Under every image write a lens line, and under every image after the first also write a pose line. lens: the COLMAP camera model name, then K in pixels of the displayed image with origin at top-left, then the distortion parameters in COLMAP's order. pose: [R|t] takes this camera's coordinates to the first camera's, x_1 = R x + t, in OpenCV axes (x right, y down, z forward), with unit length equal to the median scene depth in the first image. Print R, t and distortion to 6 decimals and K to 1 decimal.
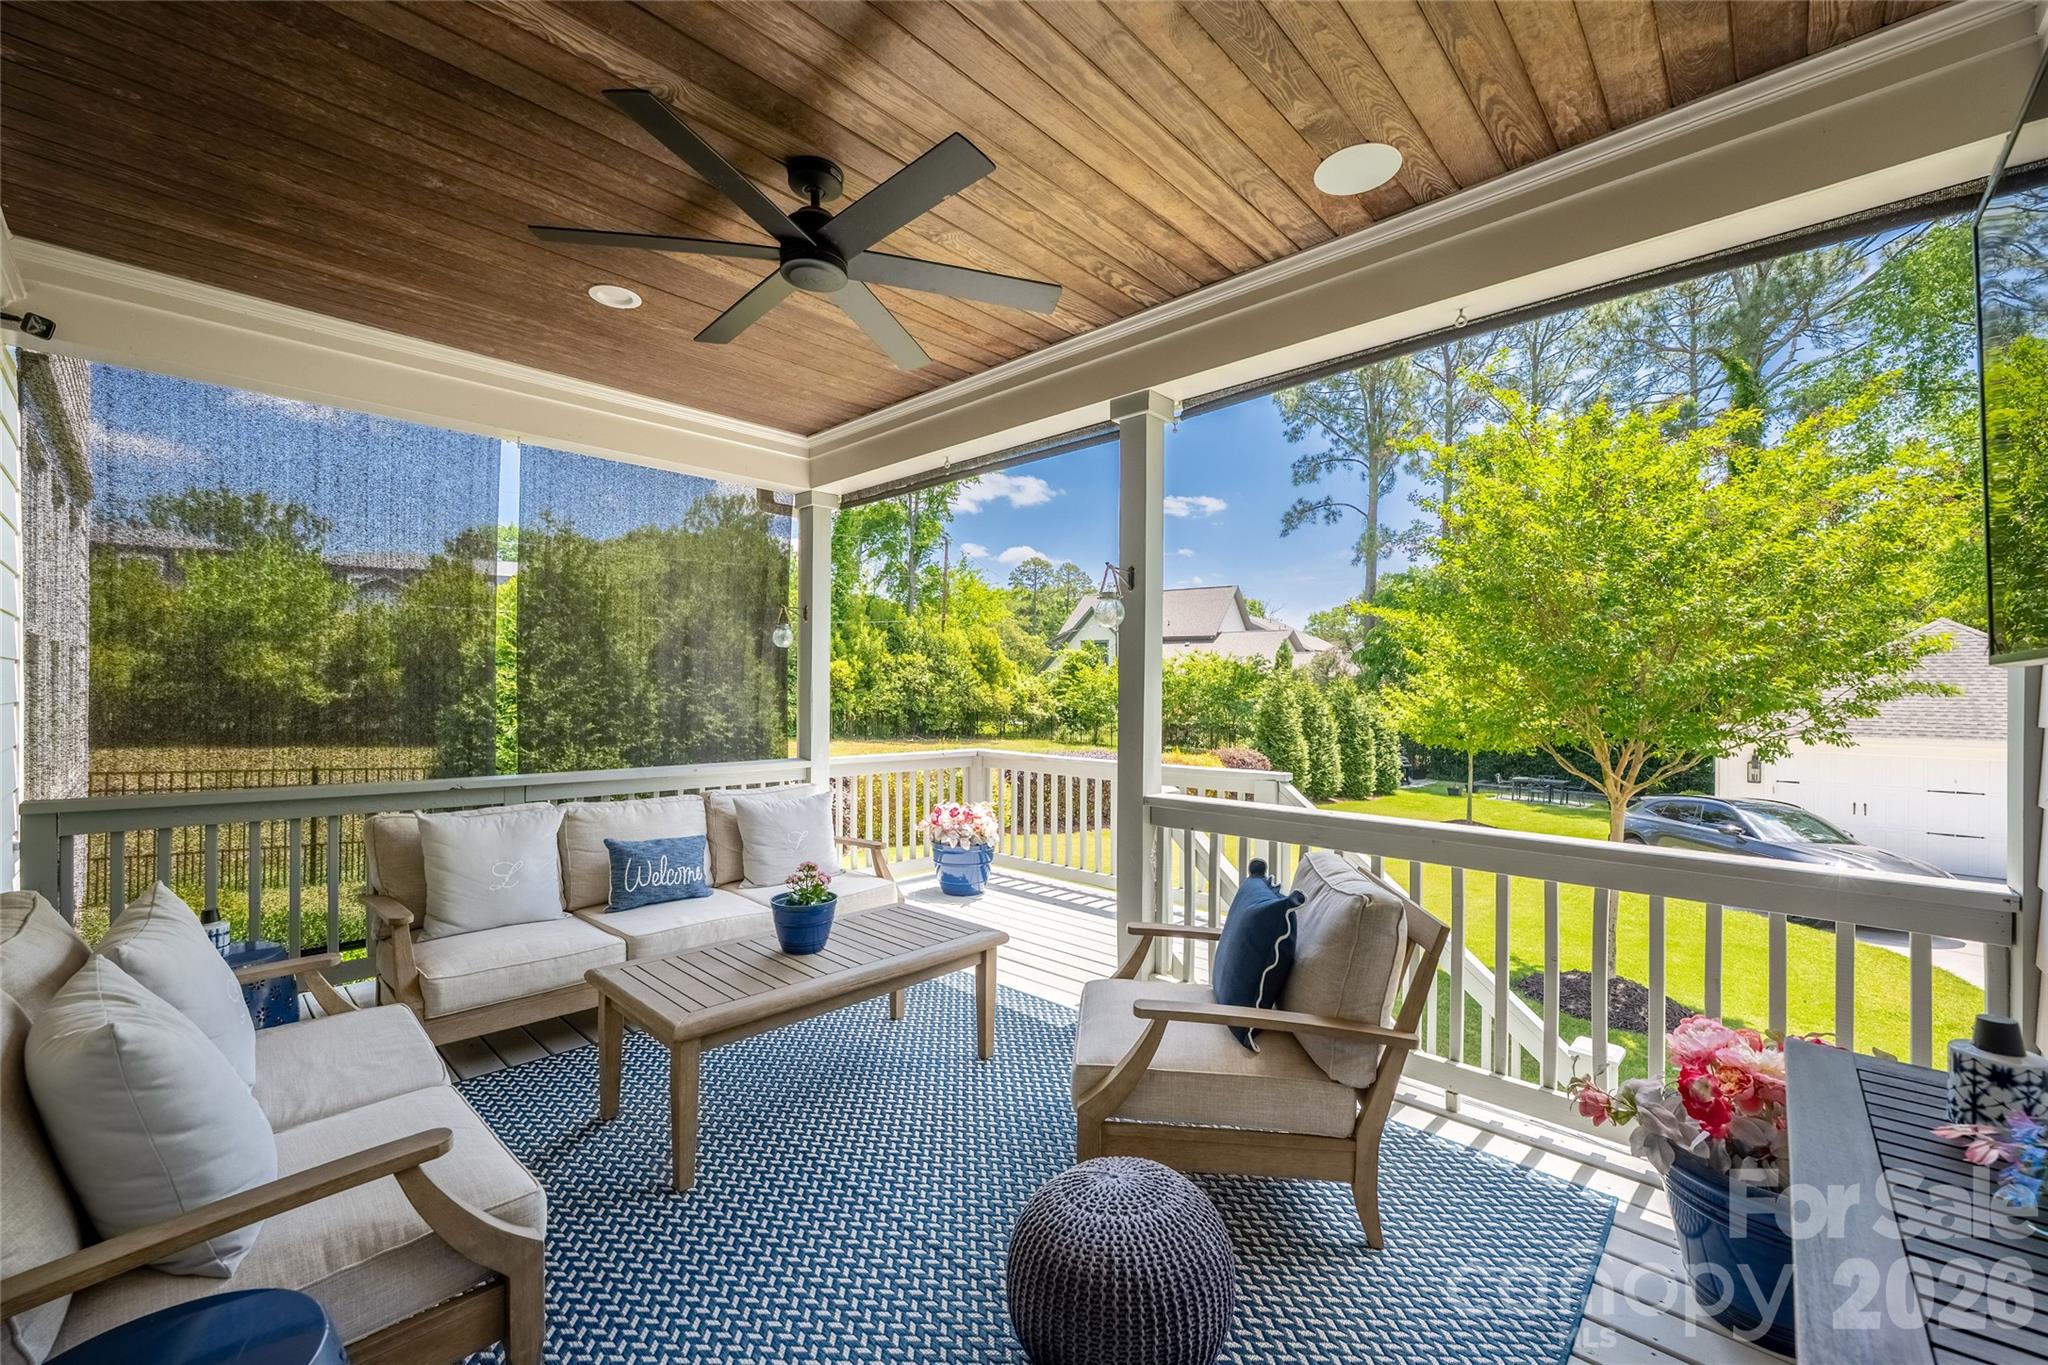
lens RADIAL K [[817.0, 0, 1022.2], [0, 817.0, 686.5], [0, 0, 1]] dist [0.000192, -0.000081]
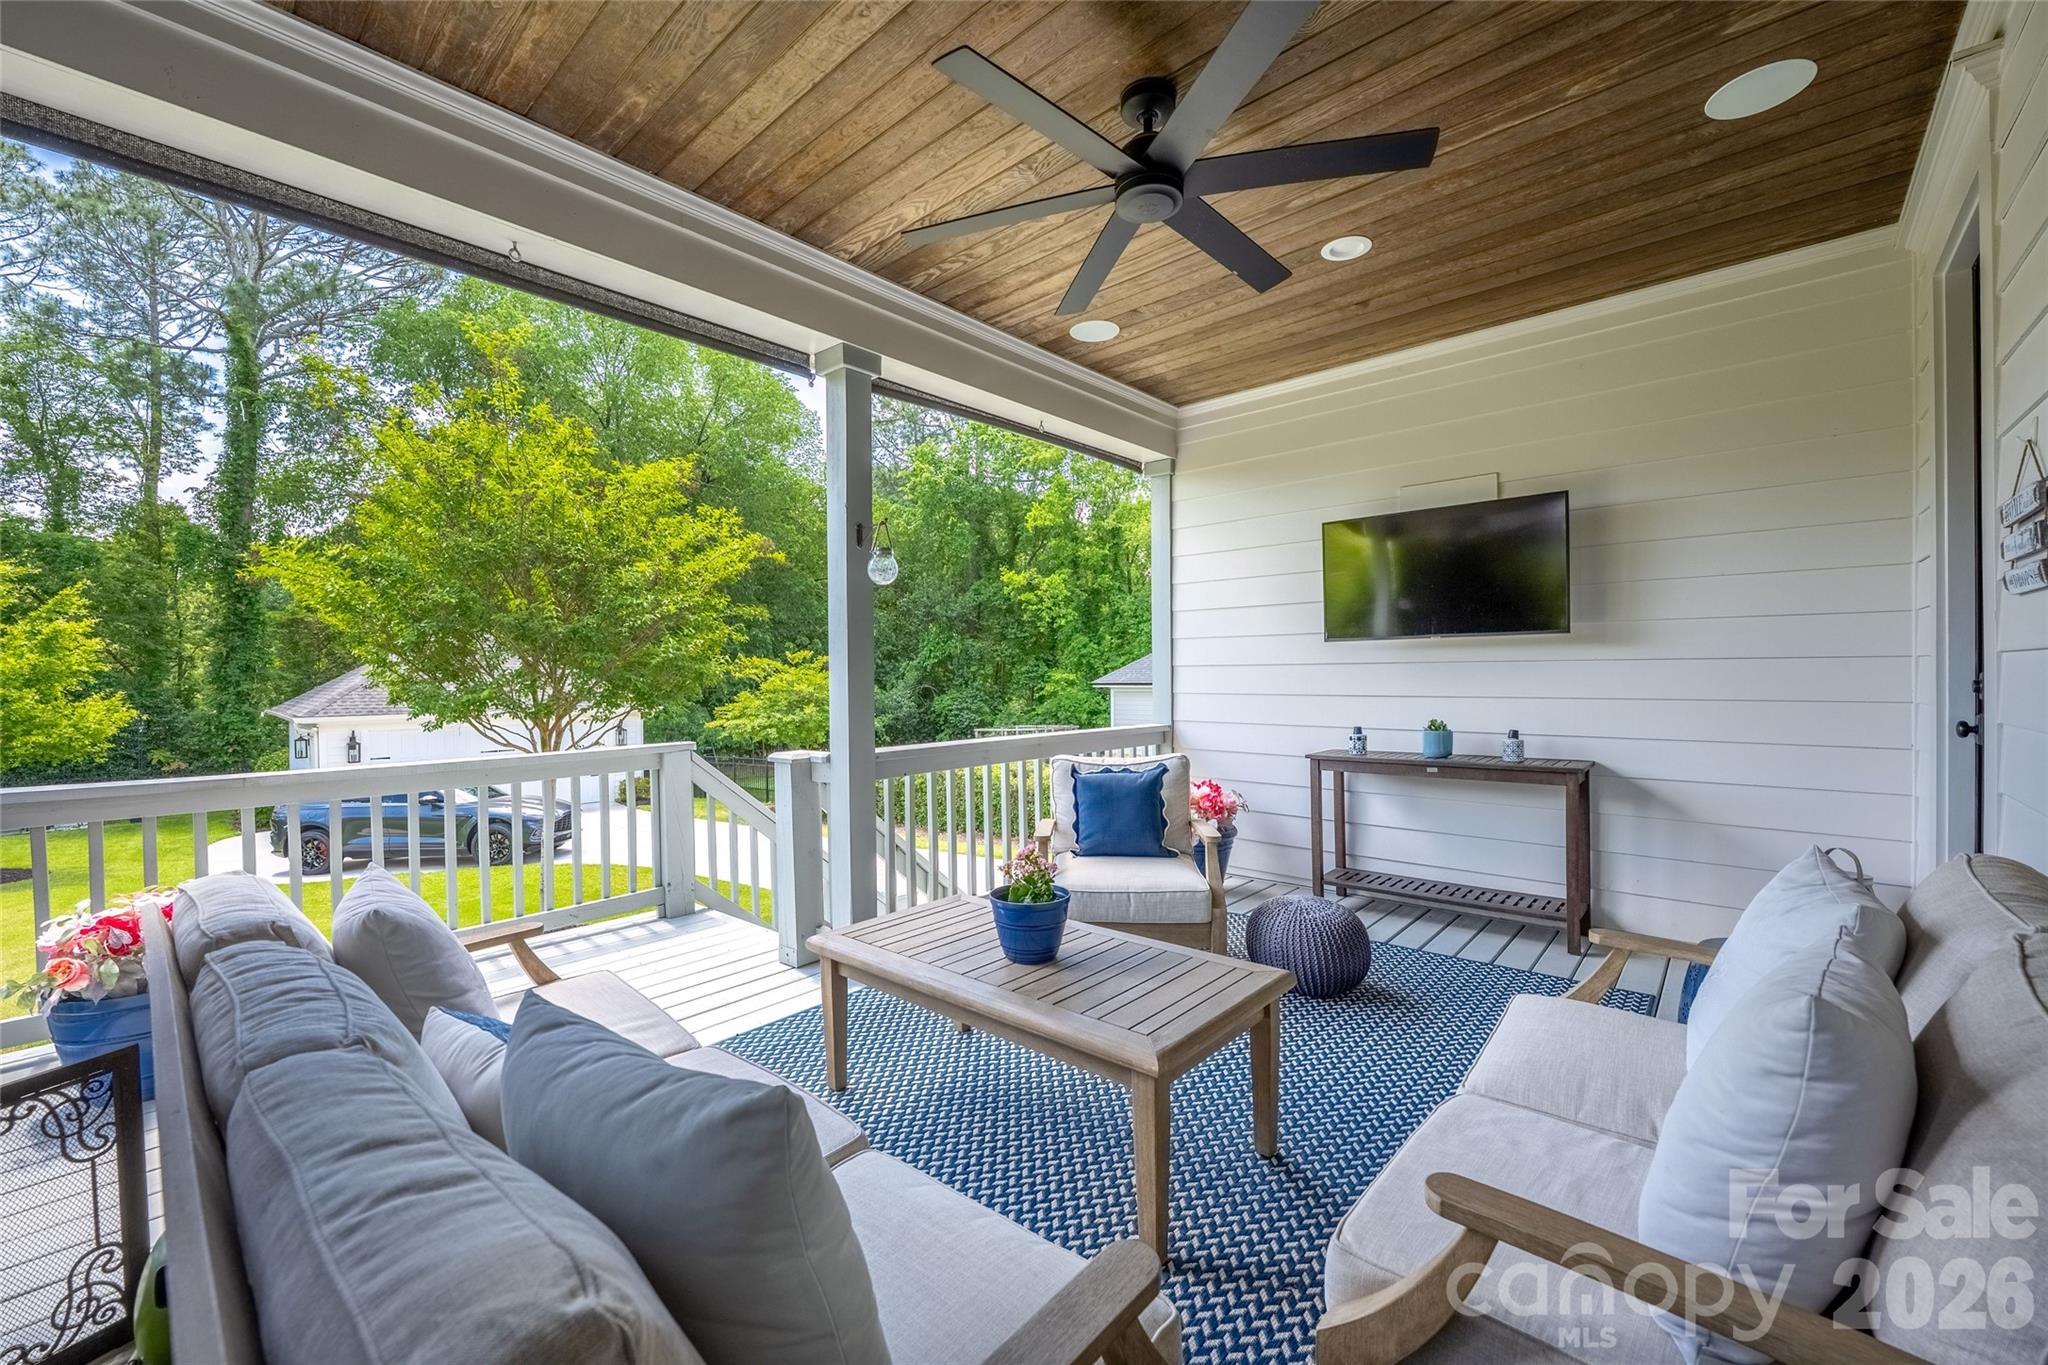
lens RADIAL K [[817.0, 0, 1016.9], [0, 817.0, 679.8], [0, 0, 1]] dist [0.000192, -0.000081]
pose [[-0.017338, -0.015115, 0.999735, -1.160627], [0.011384, 0.999818, 0.015314, 0.040133], [-0.999785, 0.011647, -0.017163, 1.115954]]
